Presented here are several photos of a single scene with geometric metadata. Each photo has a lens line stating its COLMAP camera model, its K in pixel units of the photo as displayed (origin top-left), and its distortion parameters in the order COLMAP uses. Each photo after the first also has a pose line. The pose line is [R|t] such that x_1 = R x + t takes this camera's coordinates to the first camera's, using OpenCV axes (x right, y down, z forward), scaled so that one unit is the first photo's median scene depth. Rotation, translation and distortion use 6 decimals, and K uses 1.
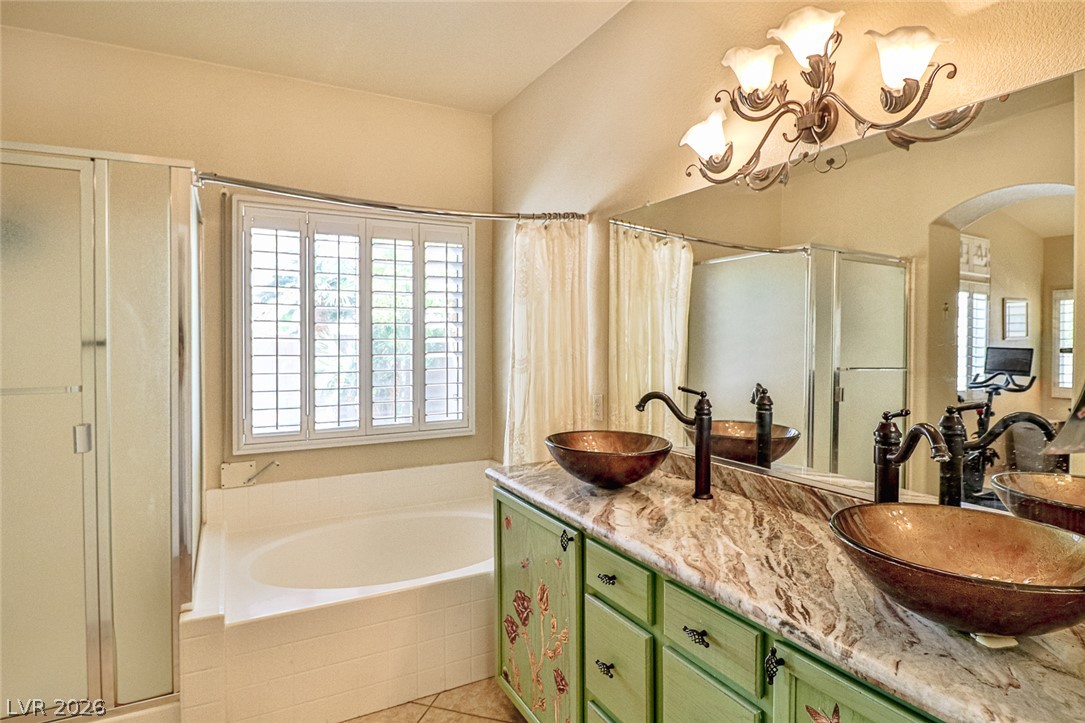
lens RADIAL K [[570.3, 0, 538.8], [0, 570.3, 350.4], [0, 0, 1]] dist [-0.001325, -0.012852]
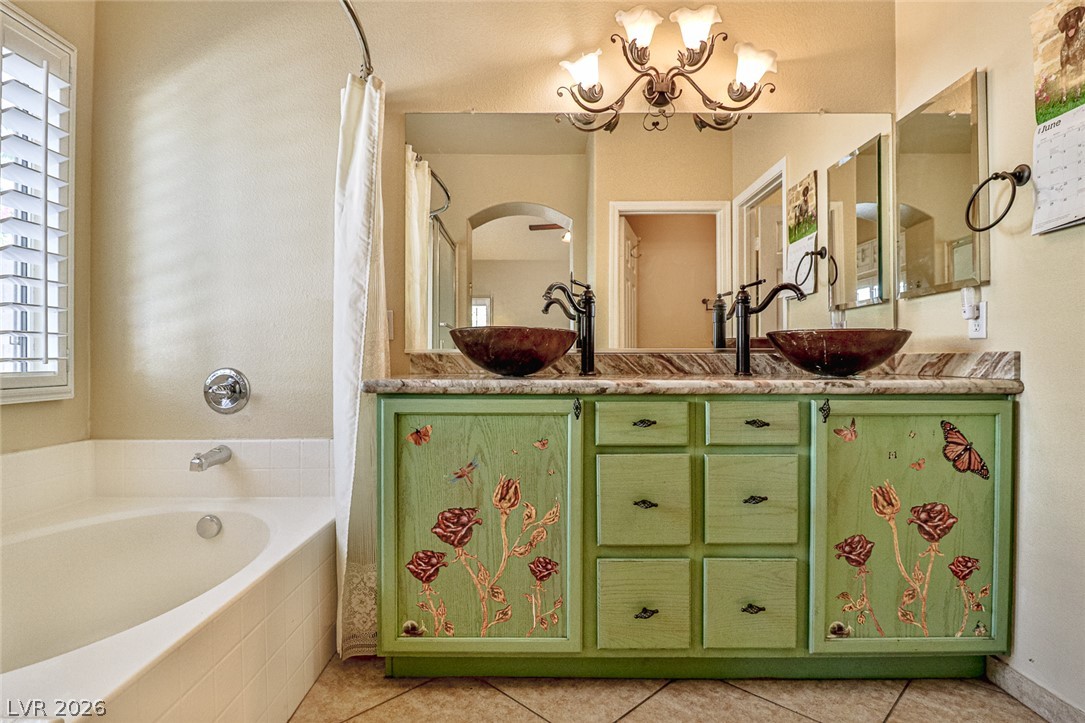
lens RADIAL K [[570.3, 0, 532.3], [0, 570.3, 364.5], [0, 0, 1]] dist [-0.001325, -0.012852]
pose [[0.484888, -0.009102, 0.874529, -0.841394], [0.017902, 0.999840, 0.000480, 0.249196], [-0.874393, 0.015423, 0.484973, 0.571653]]
